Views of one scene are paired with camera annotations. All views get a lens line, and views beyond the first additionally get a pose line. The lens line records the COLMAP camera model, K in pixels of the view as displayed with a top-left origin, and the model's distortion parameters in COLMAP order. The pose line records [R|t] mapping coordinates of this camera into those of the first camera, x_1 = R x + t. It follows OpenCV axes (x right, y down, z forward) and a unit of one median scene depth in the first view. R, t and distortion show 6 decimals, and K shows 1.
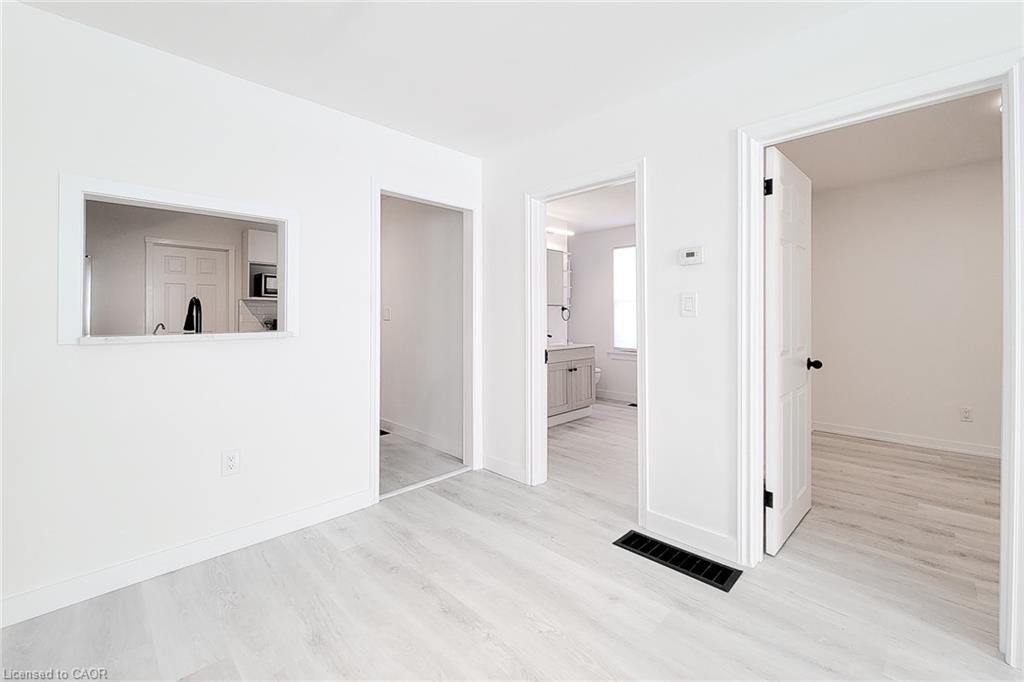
lens RADIAL K [[428.3, 0, 512.5], [0, 428.3, 316.7], [0, 0, 1]] dist [0.000608, -0.000007]
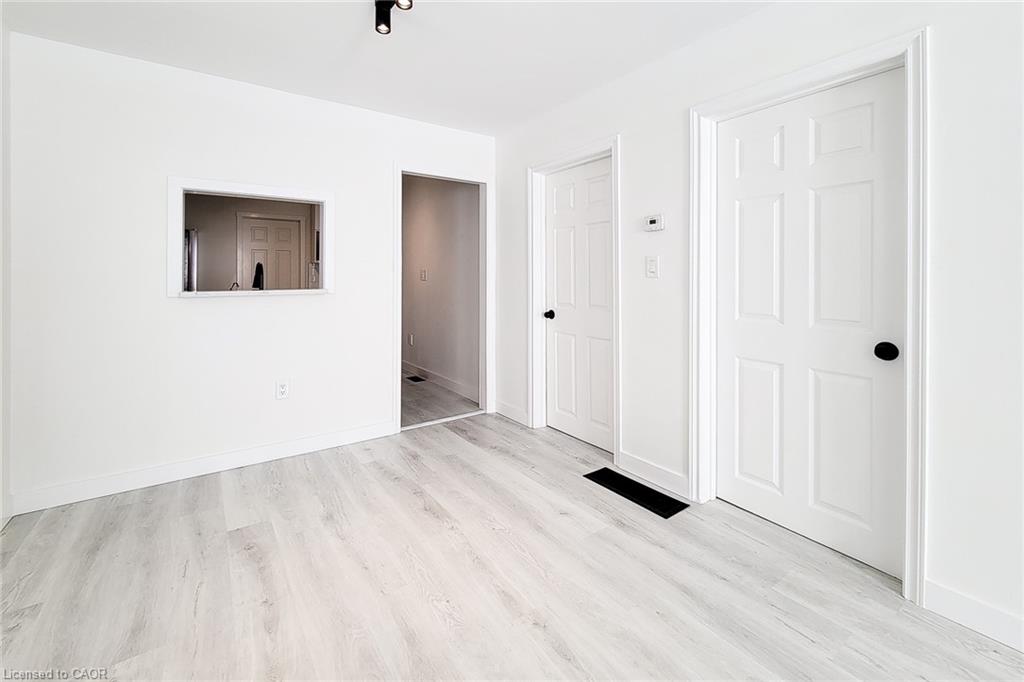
lens RADIAL K [[434.5, 0, 508.1], [0, 434.5, 279.0], [0, 0, 1]] dist [-0.000483, -0.000115]
pose [[0.985003, 0.001202, -0.172531, 0.219148], [-0.000747, 0.999996, 0.002702, 0.001017], [0.172534, -0.002532, 0.985000, -0.162059]]
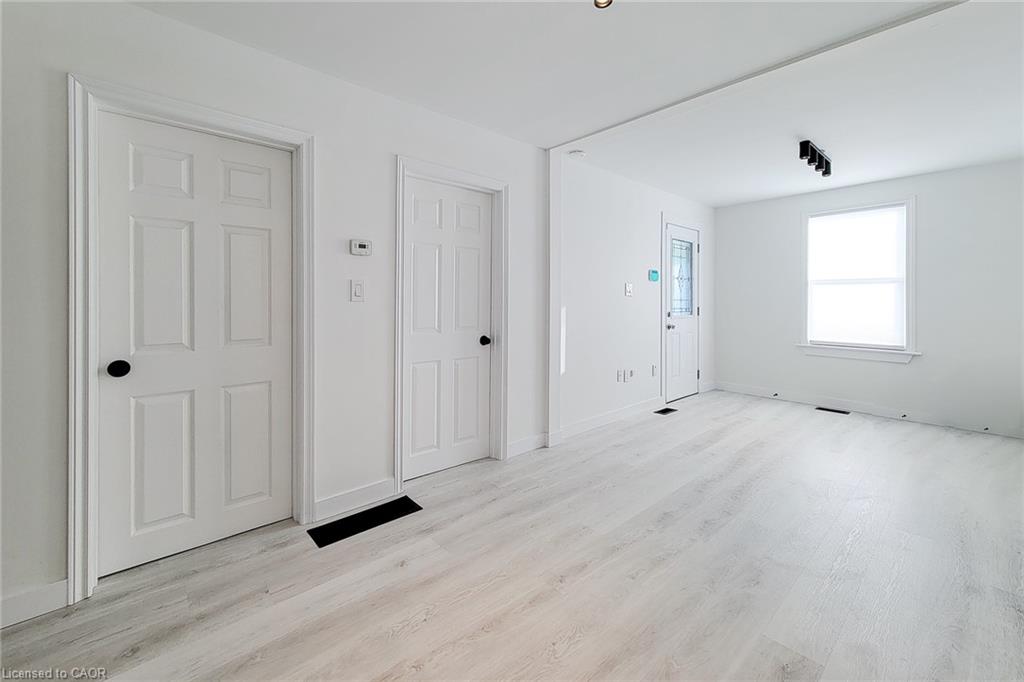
lens RADIAL K [[418.9, 0, 503.7], [0, 418.9, 301.9], [0, 0, 1]] dist [0.000744, 0.000201]
pose [[0.058982, 0.000528, 0.998259, -0.599615], [-0.001385, 0.999999, -0.000447, 0.000831], [-0.998258, -0.001356, 0.058983, 0.515416]]
